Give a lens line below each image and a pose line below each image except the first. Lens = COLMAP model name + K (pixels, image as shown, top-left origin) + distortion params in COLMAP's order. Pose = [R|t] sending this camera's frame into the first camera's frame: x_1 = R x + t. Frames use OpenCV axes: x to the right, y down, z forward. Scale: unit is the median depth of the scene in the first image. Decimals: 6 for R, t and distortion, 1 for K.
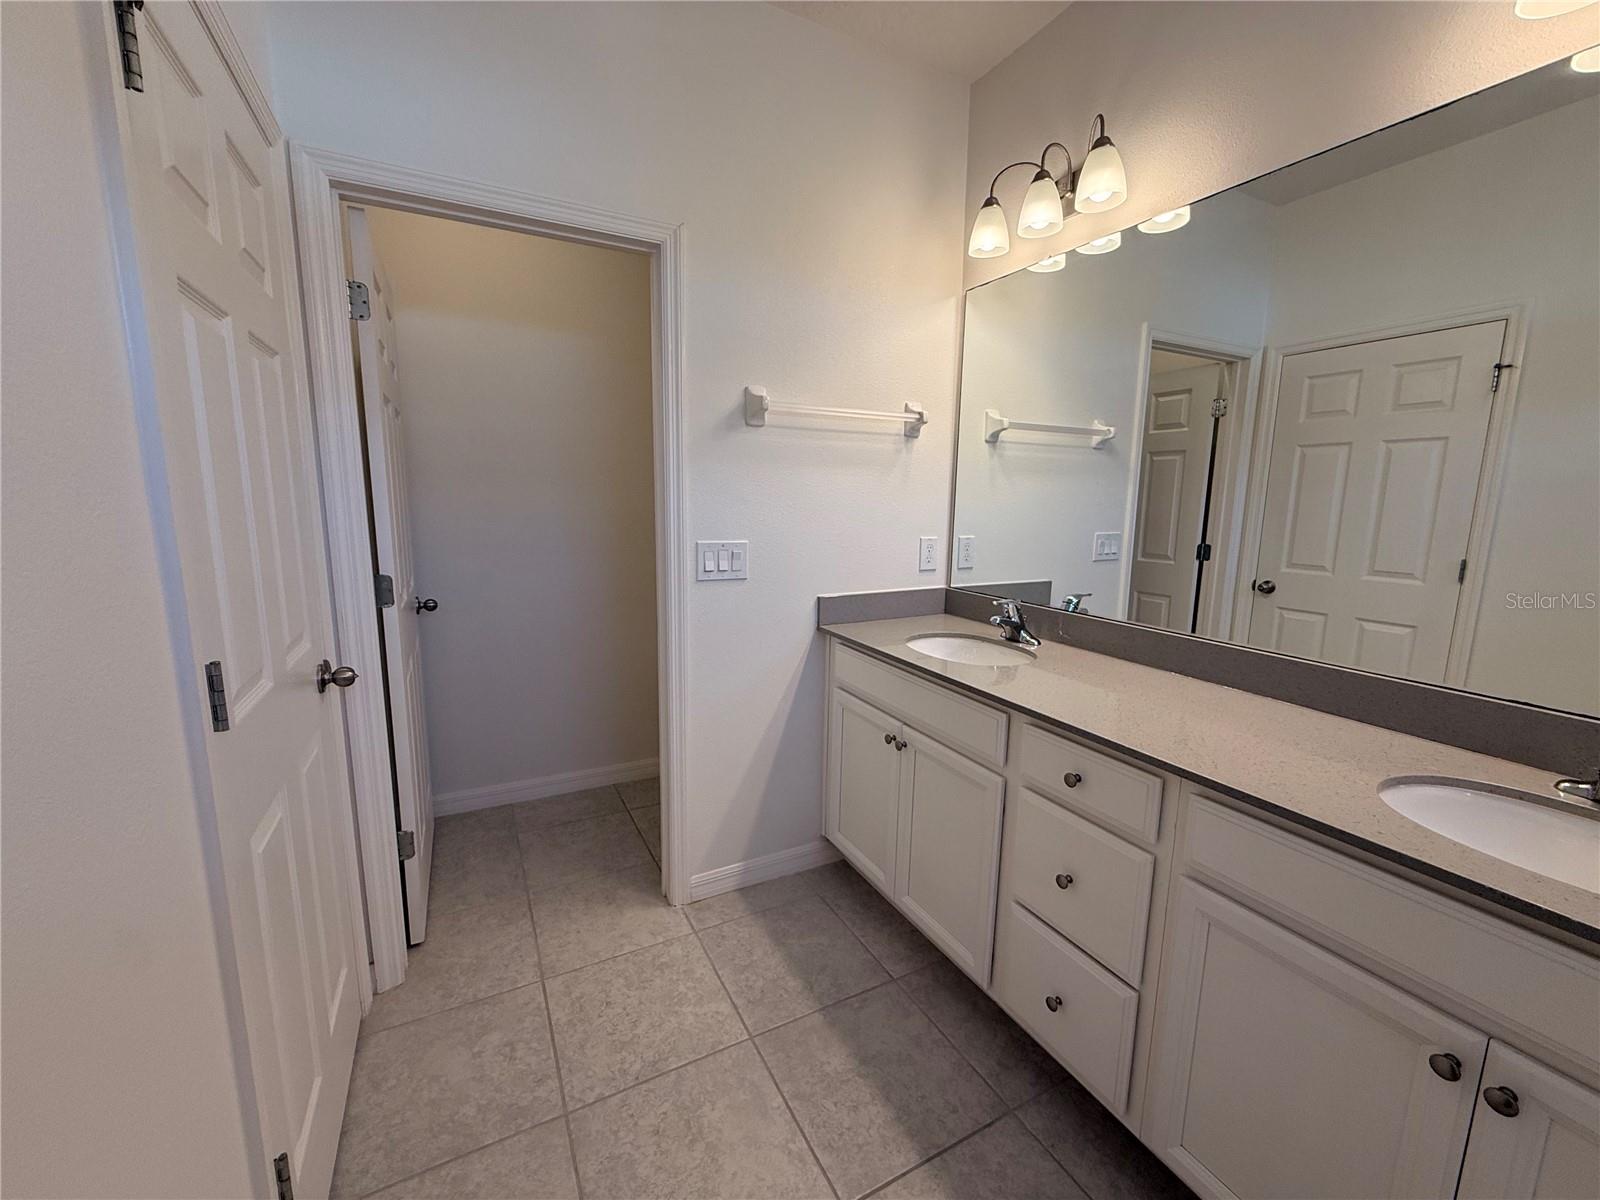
lens RADIAL K [[638.2, 0, 800.0], [0, 638.2, 600.0], [0, 0, 1]] dist [-0.002032, -0.000842]
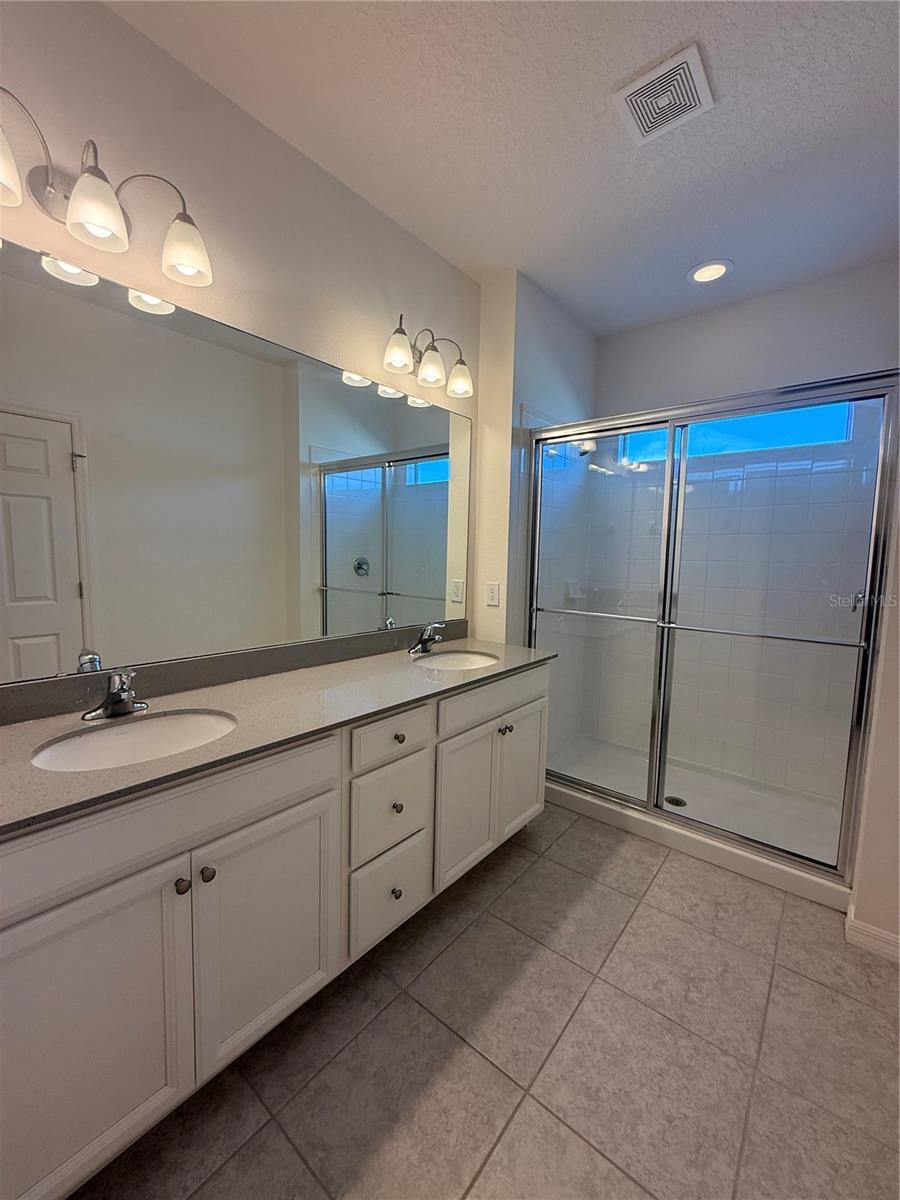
lens RADIAL K [[489.2, 0, 464.9], [0, 489.2, 600.0], [0, 0, 1]] dist [-0.000789, 0.013324]
pose [[-0.404282, -0.109422, 0.908065, -0.633868], [0.123383, 0.977218, 0.172687, -0.213165], [-0.906274, 0.181854, -0.381571, 1.187924]]
